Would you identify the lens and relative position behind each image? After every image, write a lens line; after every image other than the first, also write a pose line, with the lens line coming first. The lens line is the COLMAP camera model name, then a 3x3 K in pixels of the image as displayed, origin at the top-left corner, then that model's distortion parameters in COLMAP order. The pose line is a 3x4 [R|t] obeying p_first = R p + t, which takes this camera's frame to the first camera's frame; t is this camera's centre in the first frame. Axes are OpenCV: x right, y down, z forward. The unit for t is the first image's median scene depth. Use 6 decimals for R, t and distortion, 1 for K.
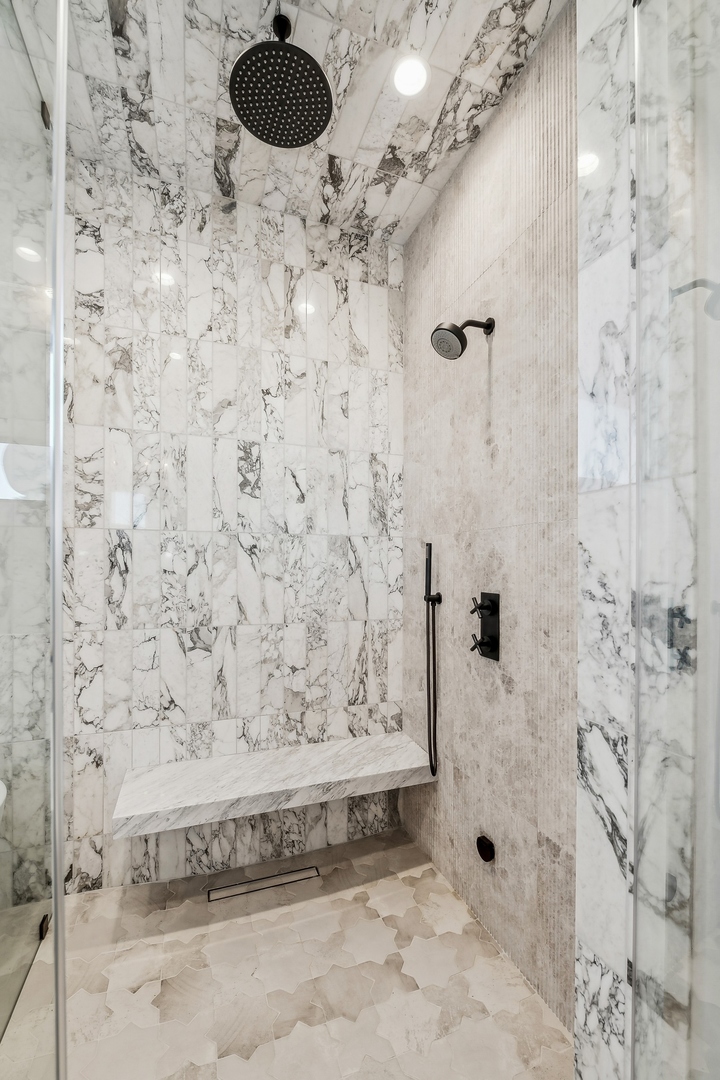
lens RADIAL K [[443.0, 0, 354.5], [0, 443.0, 565.3], [0, 0, 1]] dist [-0.000703, -0.003234]
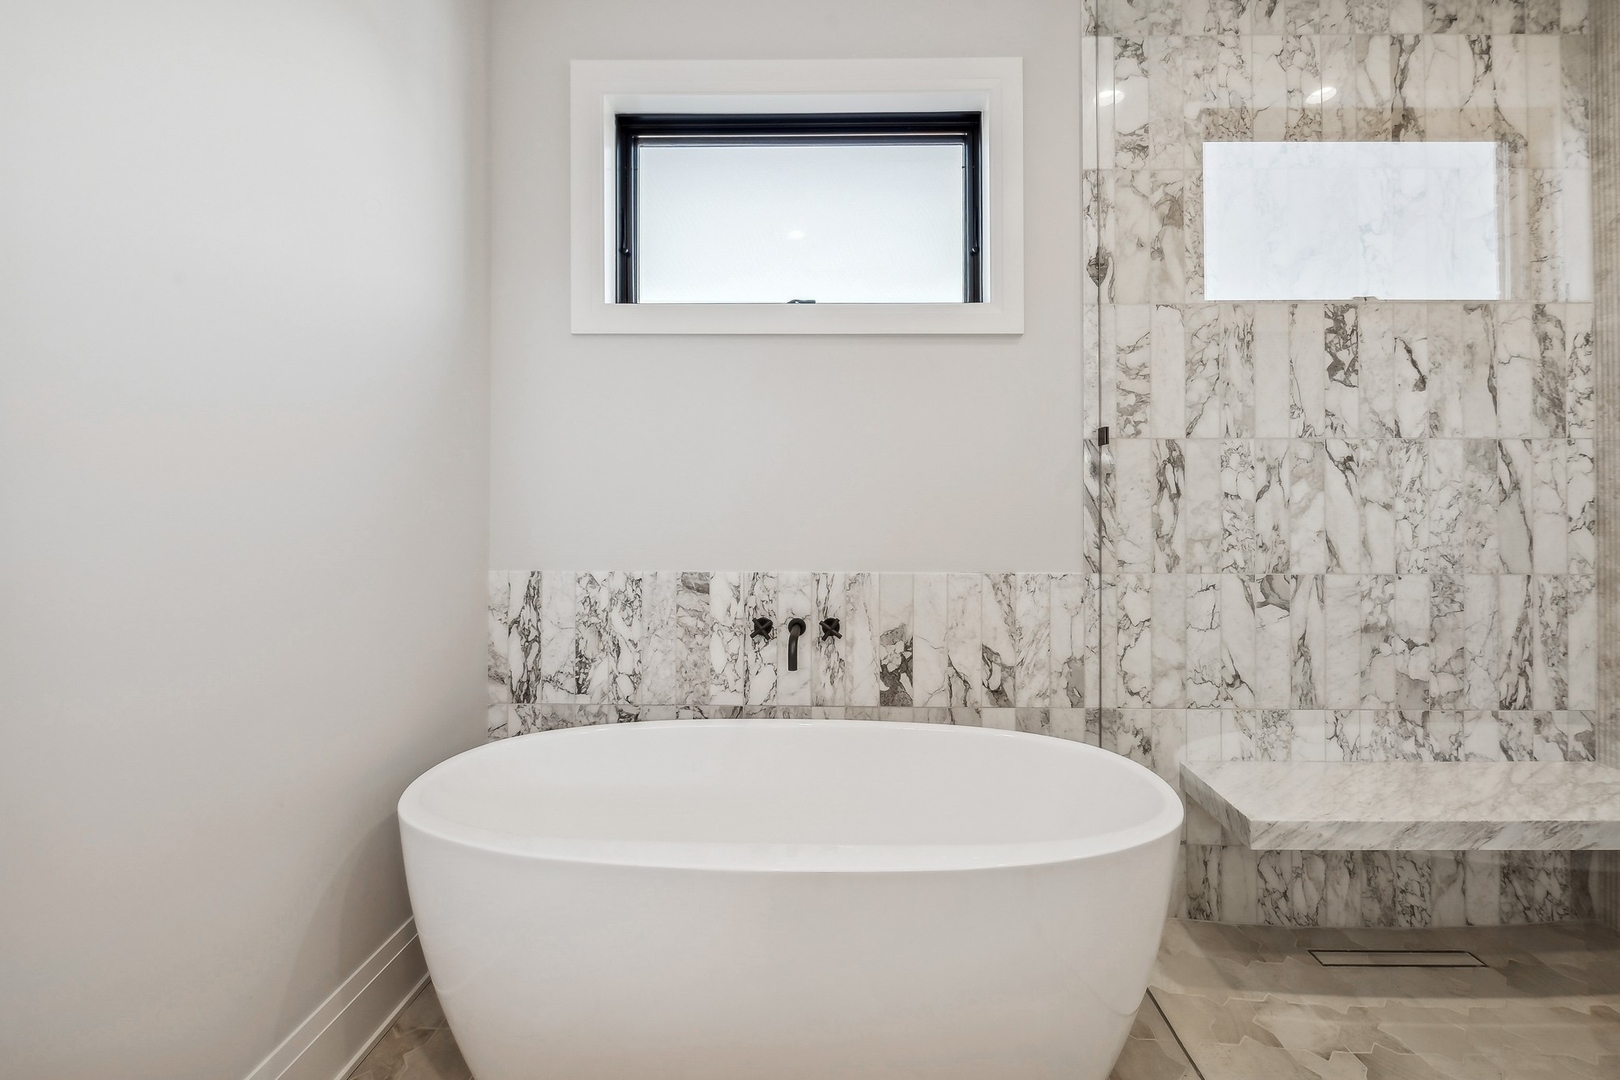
lens RADIAL K [[664.5, 0, 803.4], [0, 664.5, 502.7], [0, 0, 1]] dist [-0.000703, -0.003234]
pose [[0.934802, -0.004438, -0.355142, -0.665283], [0.002592, 0.999981, -0.005672, 0.029613], [0.355161, 0.004382, 0.934795, -0.251252]]
